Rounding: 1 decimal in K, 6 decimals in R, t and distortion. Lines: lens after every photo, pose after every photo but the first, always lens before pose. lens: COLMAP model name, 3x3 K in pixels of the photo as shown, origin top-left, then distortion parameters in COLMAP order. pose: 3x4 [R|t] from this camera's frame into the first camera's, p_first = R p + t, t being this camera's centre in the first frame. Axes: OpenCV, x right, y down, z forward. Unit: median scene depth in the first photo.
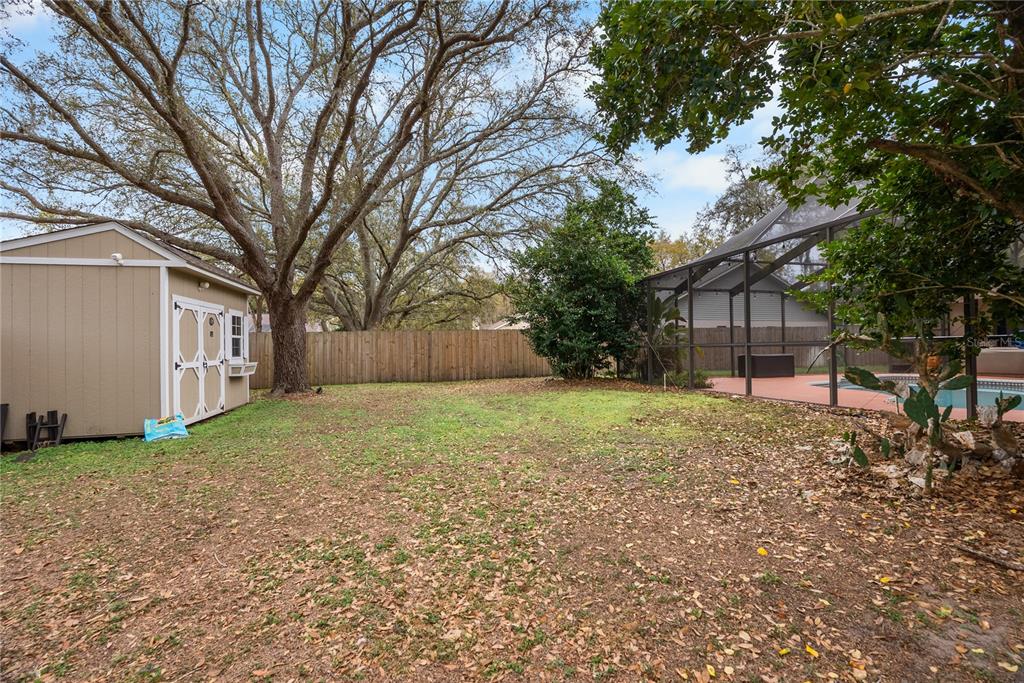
lens RADIAL K [[462.7, 0, 517.4], [0, 462.7, 342.4], [0, 0, 1]] dist [0.003152, -0.002847]
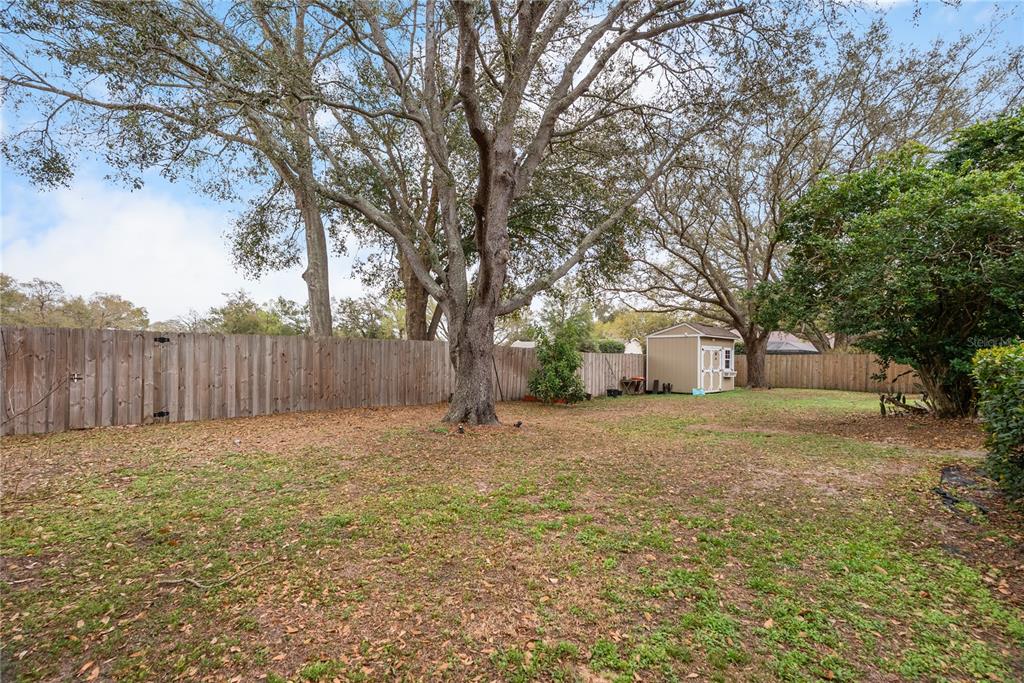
lens RADIAL K [[462.7, 0, 515.7], [0, 462.7, 349.3], [0, 0, 1]] dist [0.003152, -0.002847]
pose [[0.497188, 0.005624, -0.867625, 0.812695], [-0.012211, 0.999925, -0.000516, -0.047207], [0.867557, 0.010851, 0.497220, -0.988366]]
